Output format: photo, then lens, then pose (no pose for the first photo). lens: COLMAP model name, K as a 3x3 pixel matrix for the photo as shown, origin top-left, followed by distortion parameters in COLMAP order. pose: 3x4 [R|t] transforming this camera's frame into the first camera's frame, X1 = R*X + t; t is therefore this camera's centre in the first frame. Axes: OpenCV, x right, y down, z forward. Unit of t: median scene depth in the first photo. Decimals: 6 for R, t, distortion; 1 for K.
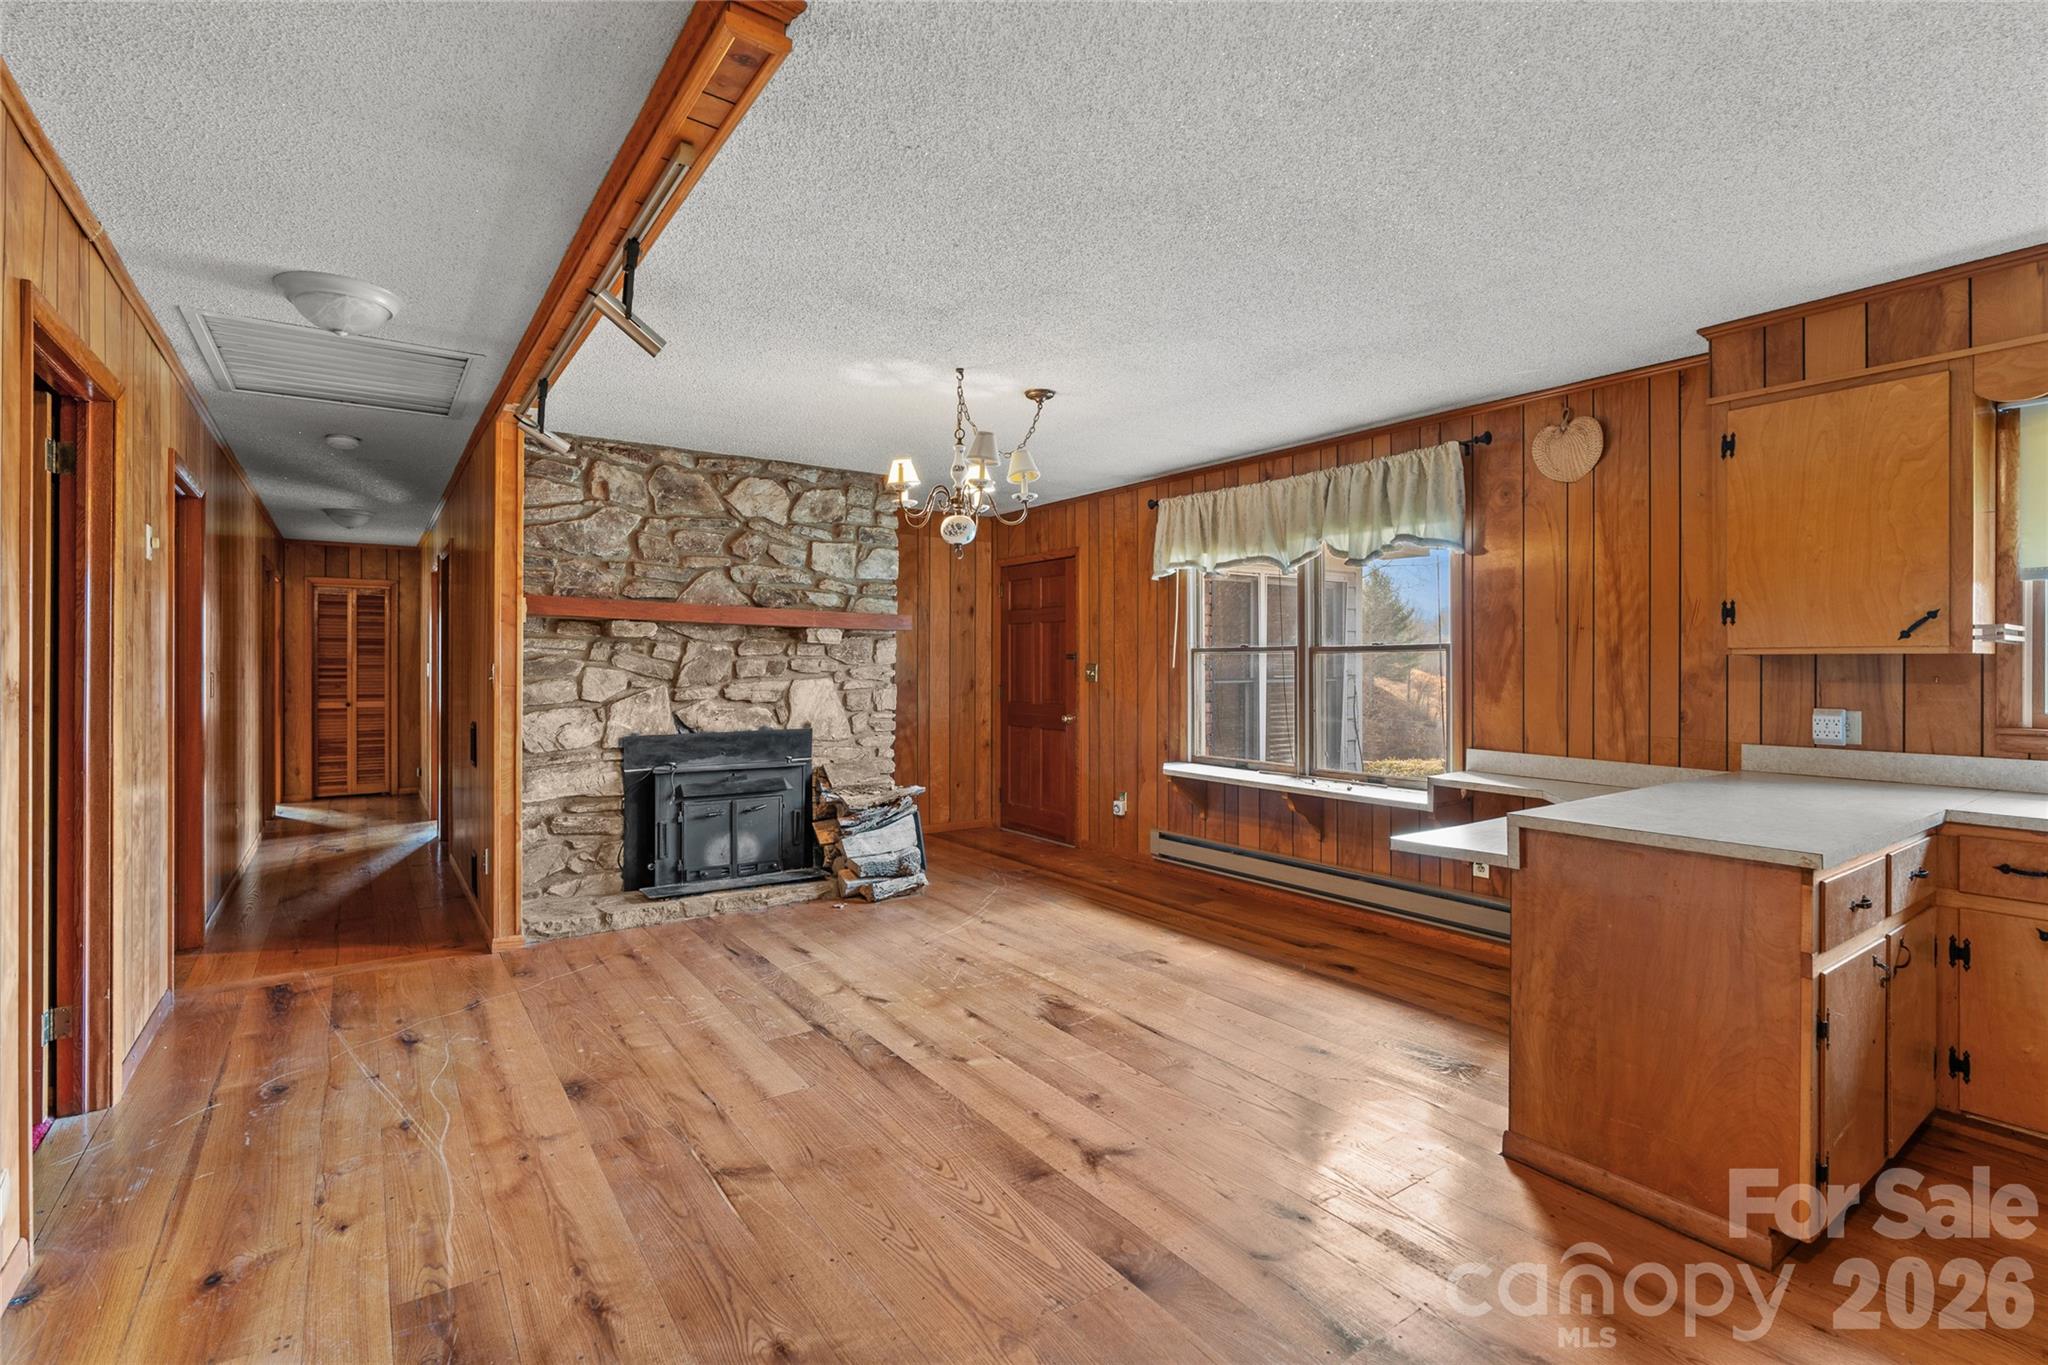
lens RADIAL K [[939.4, 0, 1010.7], [0, 939.4, 670.9], [0, 0, 1]] dist [-0.009838, 0.004281]
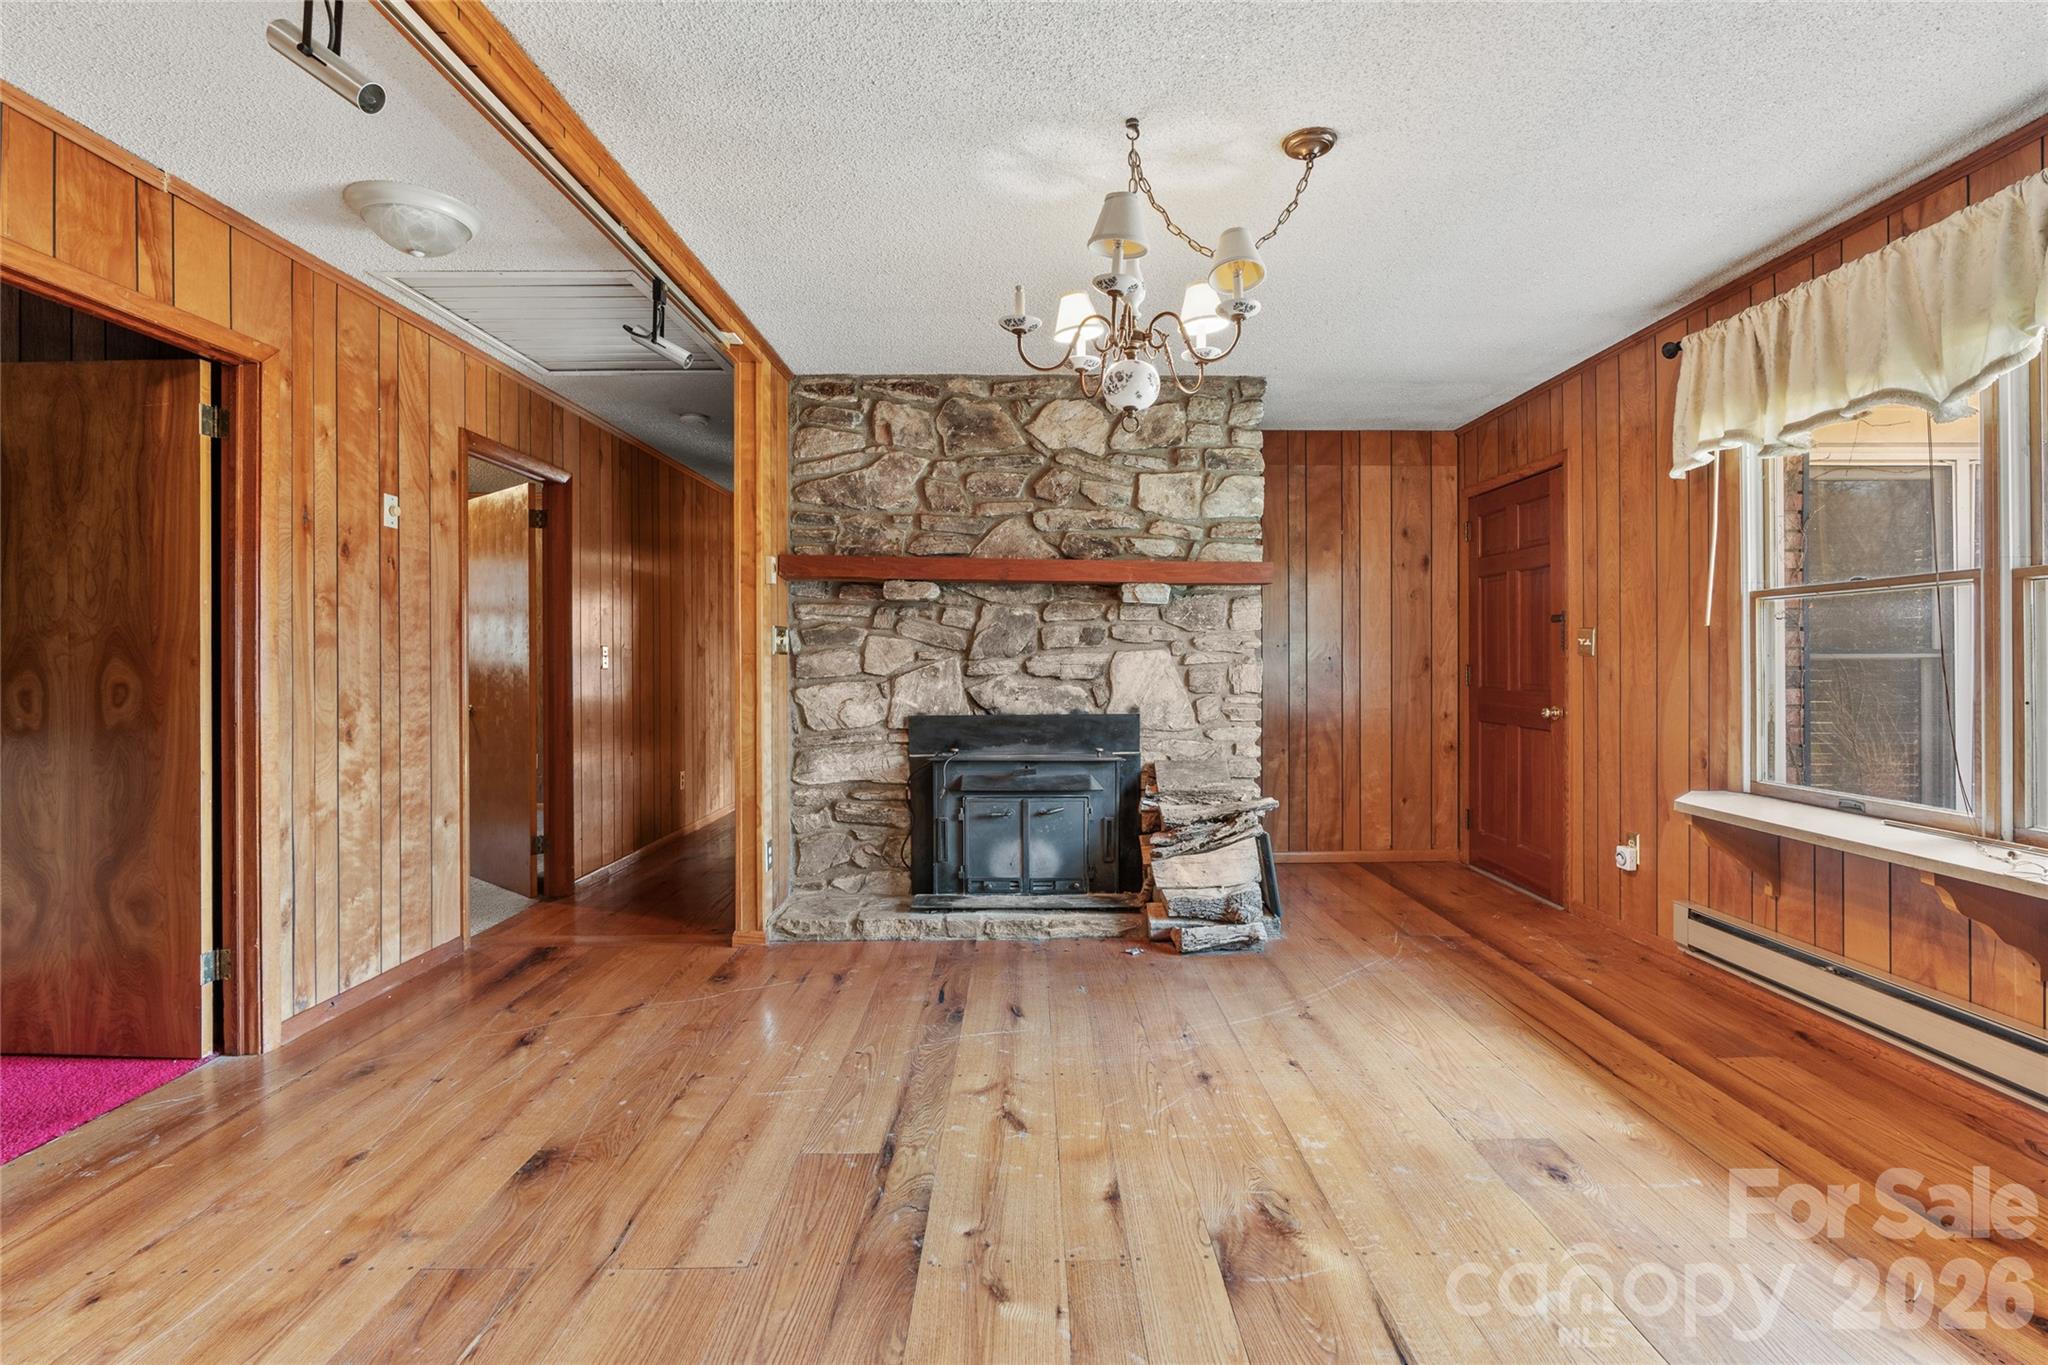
lens RADIAL K [[939.4, 0, 1061.6], [0, 939.4, 666.6], [0, 0, 1]] dist [-0.009838, 0.004281]
pose [[0.832658, -0.000713, -0.553788, 0.183295], [0.000772, 1.000000, -0.000126, 0.024383], [0.553788, -0.000323, 0.832658, 0.350536]]
